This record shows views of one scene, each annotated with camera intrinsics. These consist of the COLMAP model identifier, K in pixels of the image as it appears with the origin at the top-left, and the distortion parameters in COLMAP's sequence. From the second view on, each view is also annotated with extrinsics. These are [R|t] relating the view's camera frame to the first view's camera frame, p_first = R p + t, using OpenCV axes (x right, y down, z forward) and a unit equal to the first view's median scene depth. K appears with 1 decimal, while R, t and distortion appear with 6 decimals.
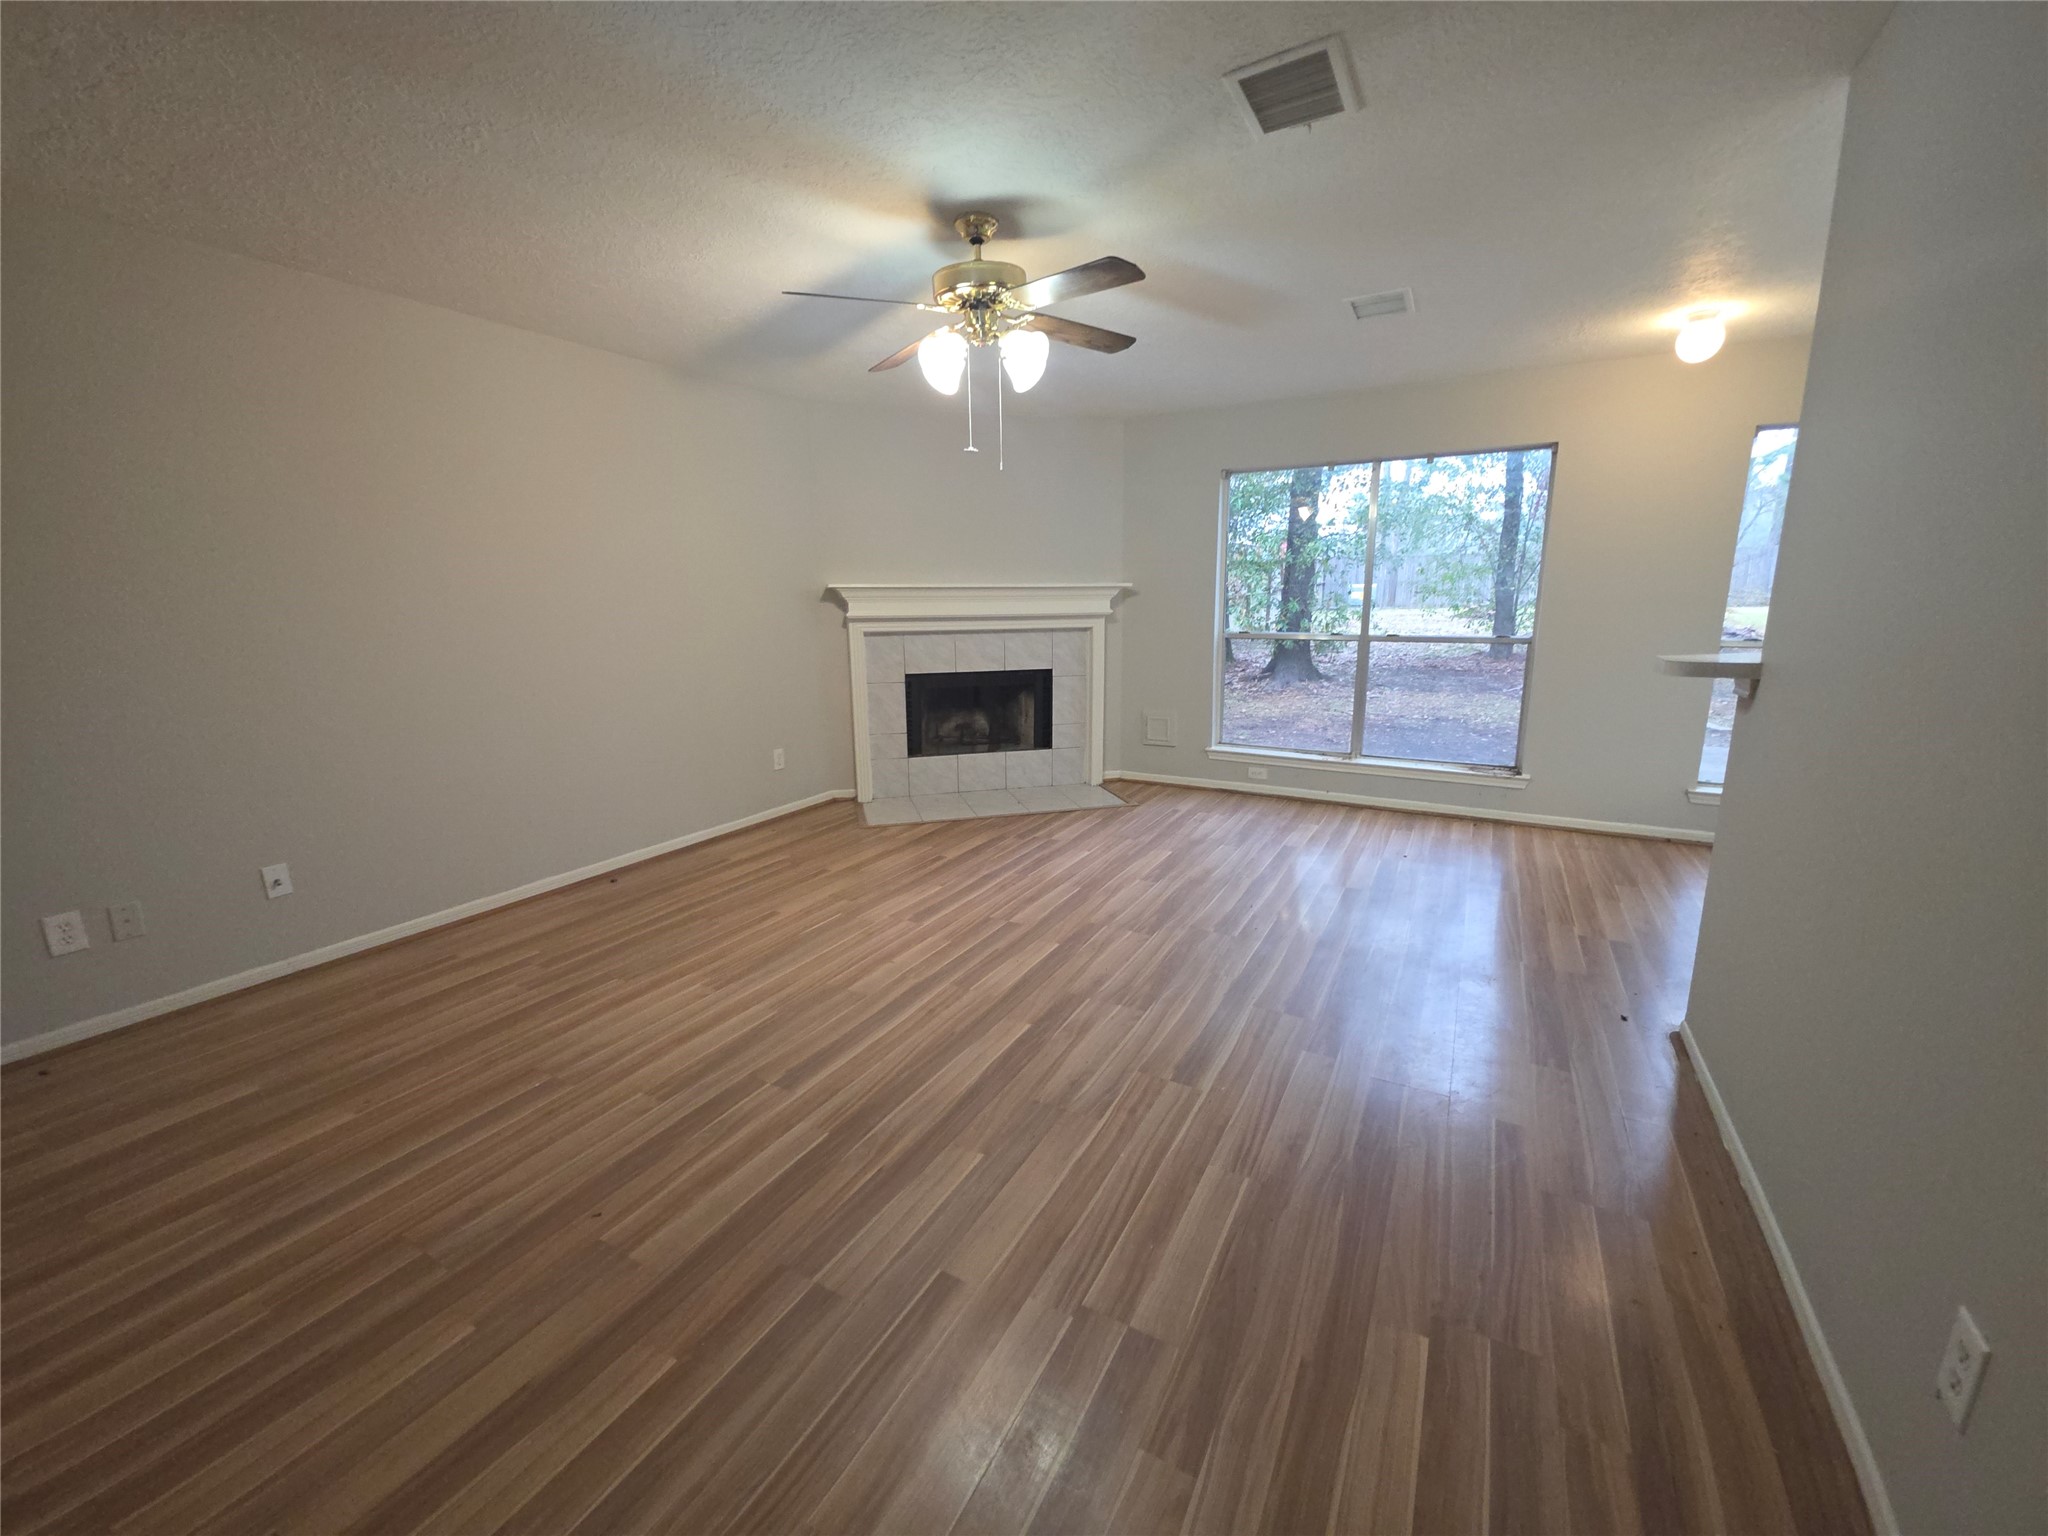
lens RADIAL K [[815.6, 0, 1021.6], [0, 815.6, 755.0], [0, 0, 1]] dist [0.008581, -0.005017]
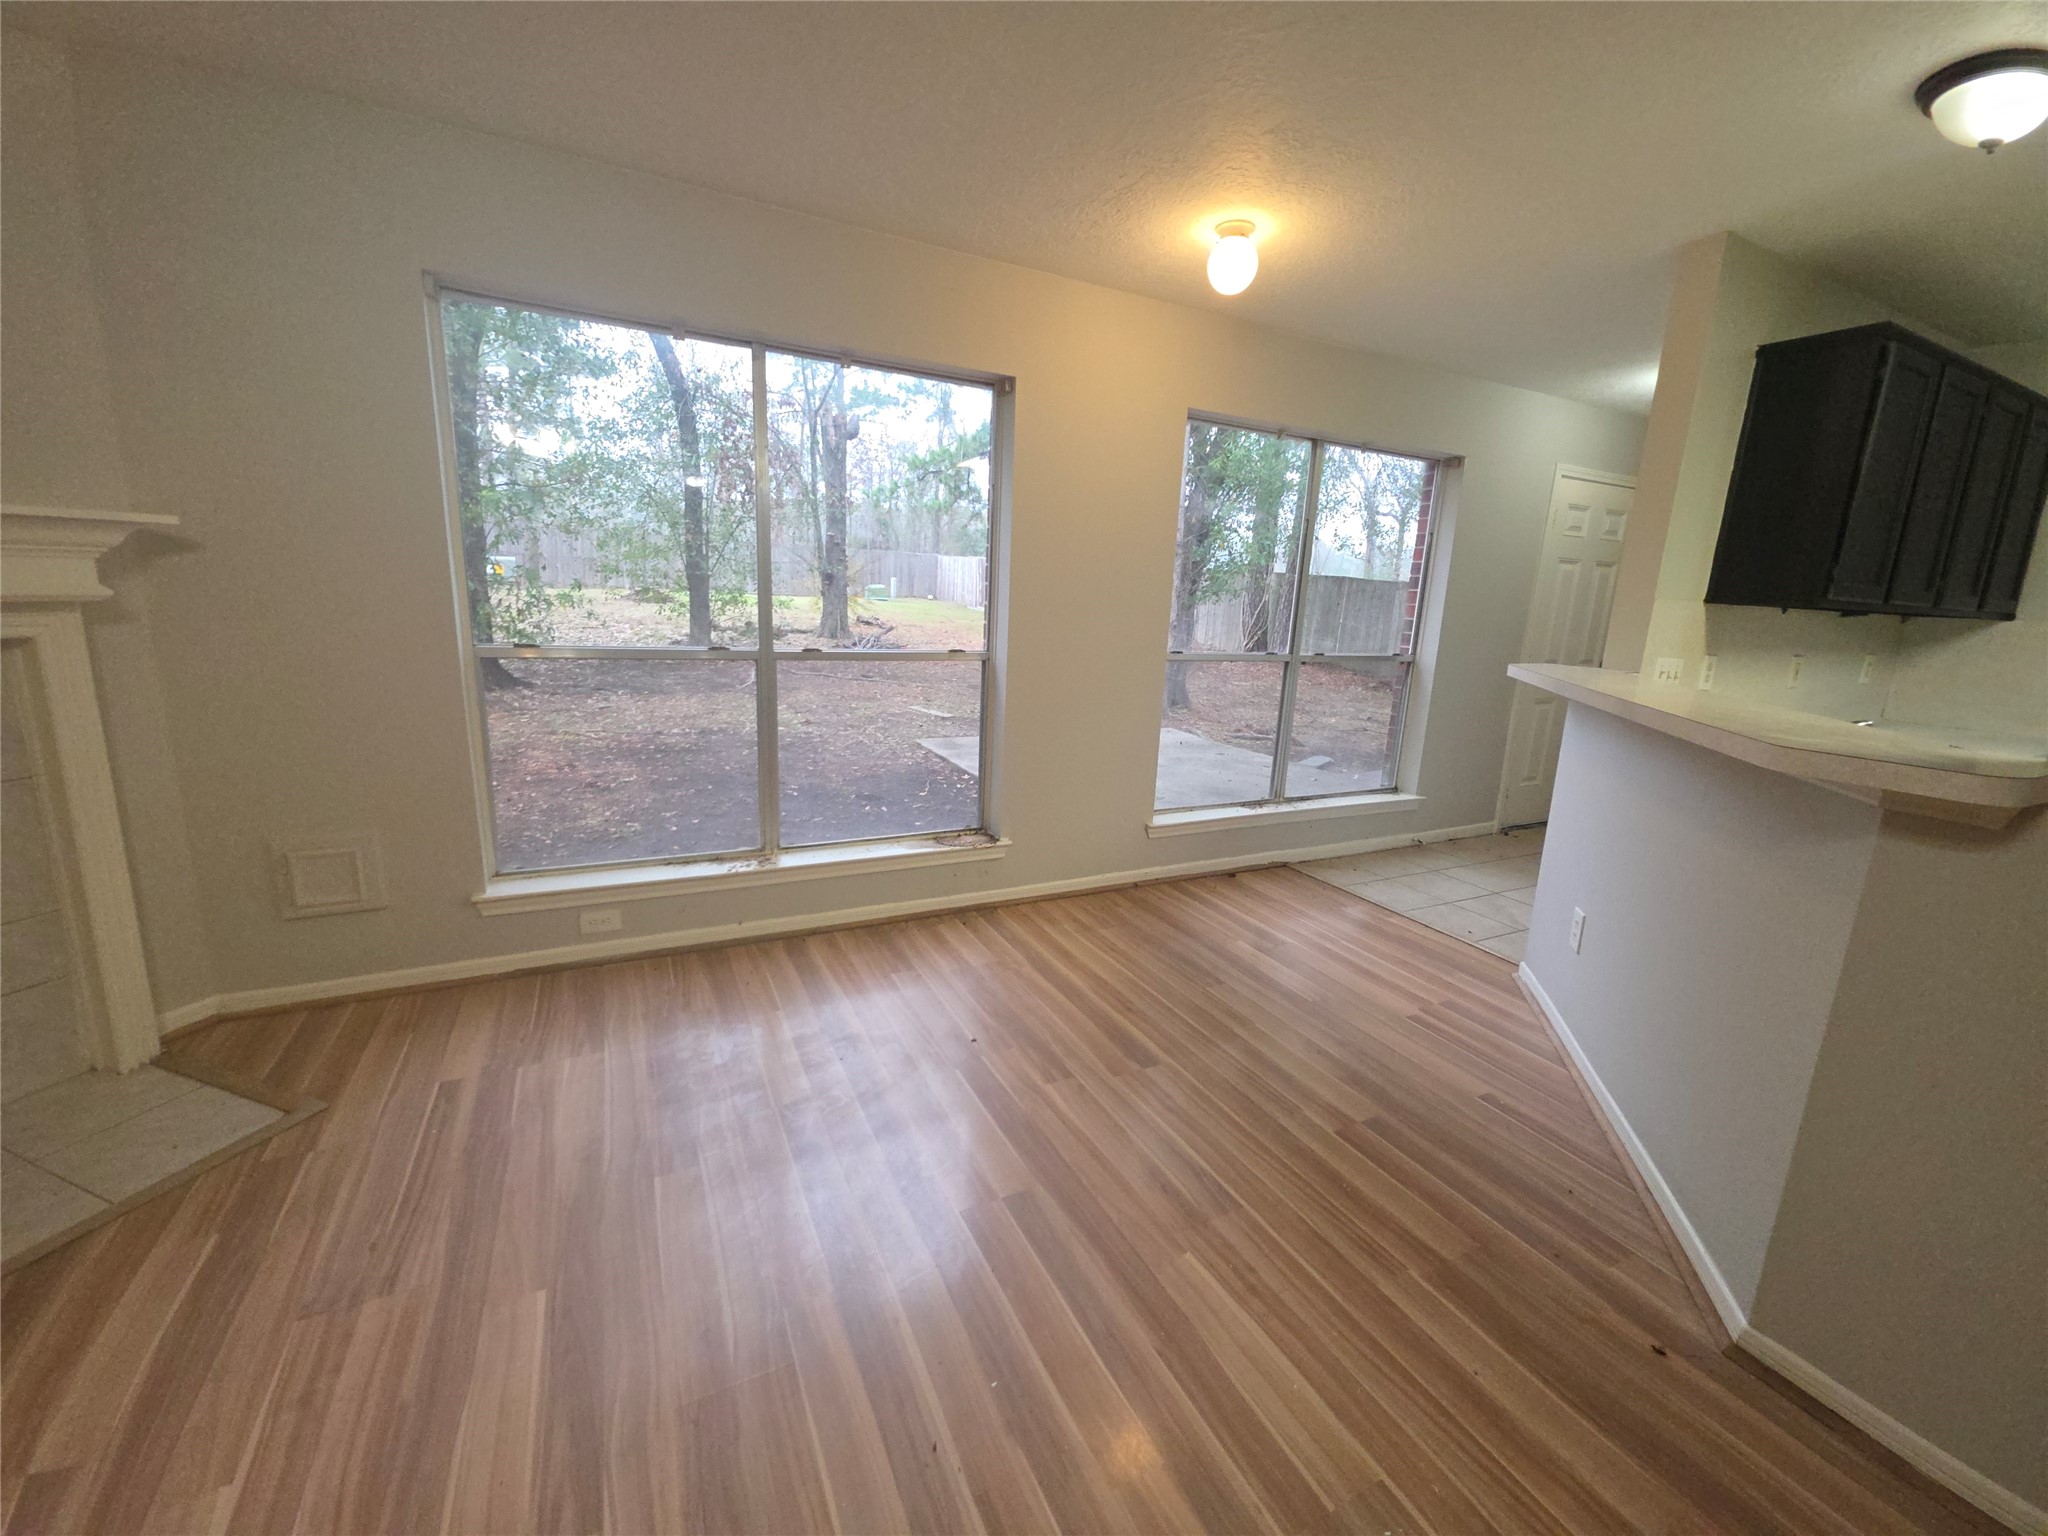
lens RADIAL K [[815.6, 0, 1041.3], [0, 815.6, 760.1], [0, 0, 1]] dist [0.008581, -0.005017]
pose [[0.548252, -0.135645, 0.825240, 0.054102], [0.110513, 0.989856, 0.089283, -0.162346], [-0.828979, 0.042250, 0.557681, 0.839417]]
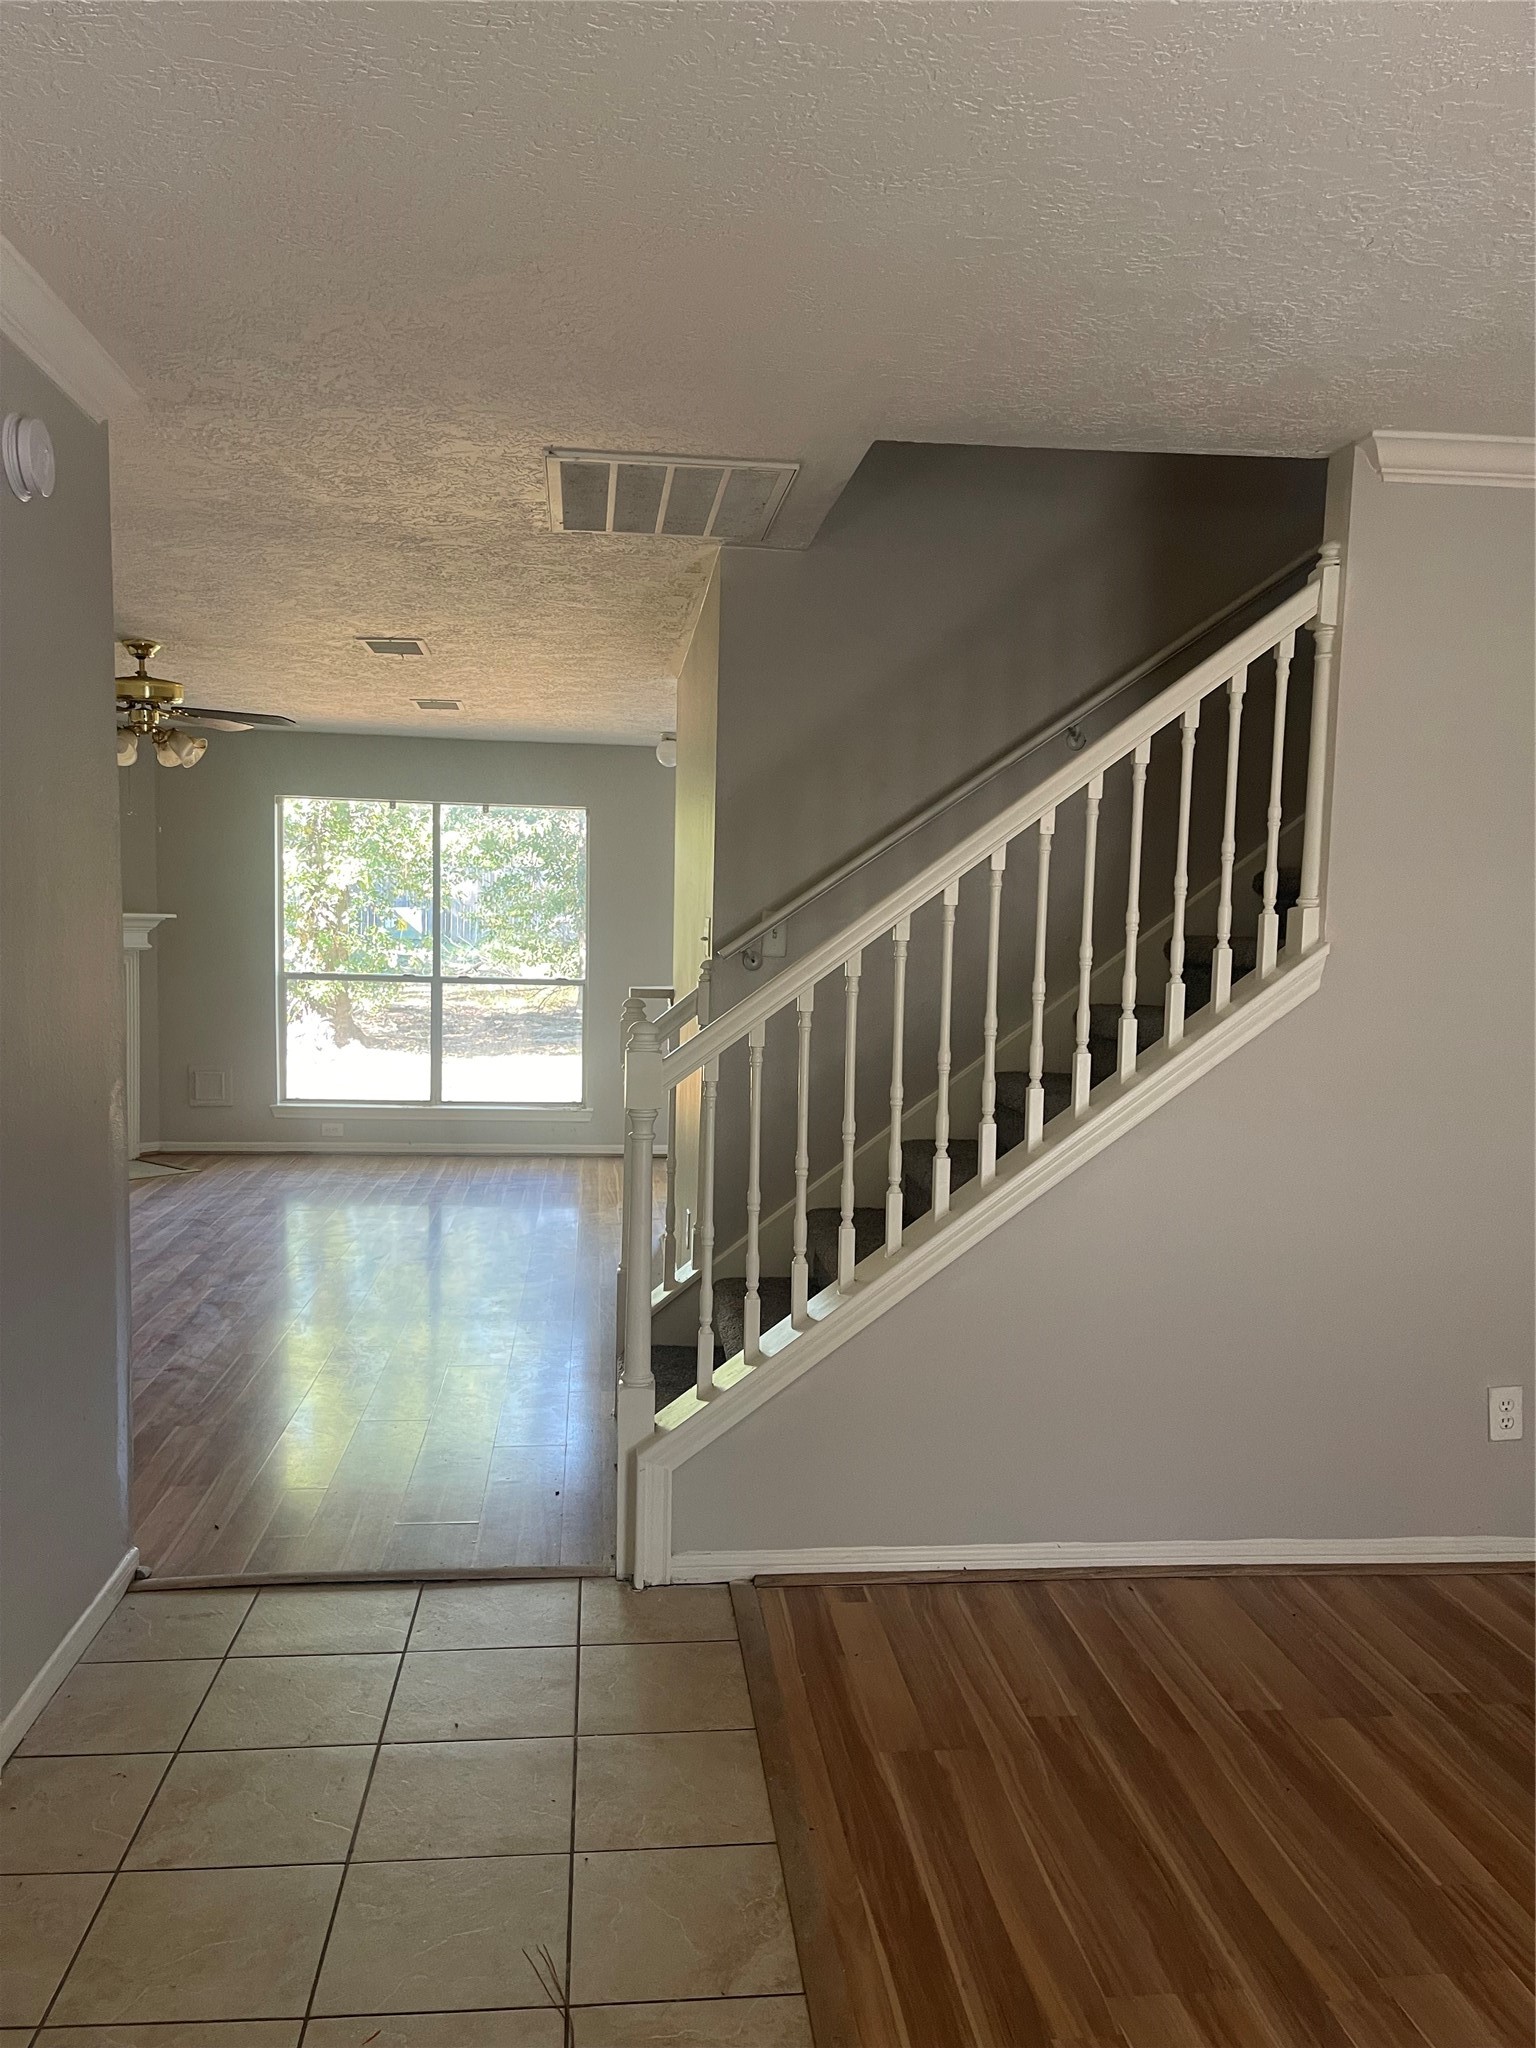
lens RADIAL K [[1550.0, 0, 751.4], [0, 1550.0, 1028.3], [0, 0, 1]] dist [0.053261, -0.038419]
pose [[0.817137, -0.014721, 0.576255, -0.547536], [0.083049, 0.992251, -0.092416, 0.188085], [-0.570430, 0.123374, 0.812028, -1.136836]]
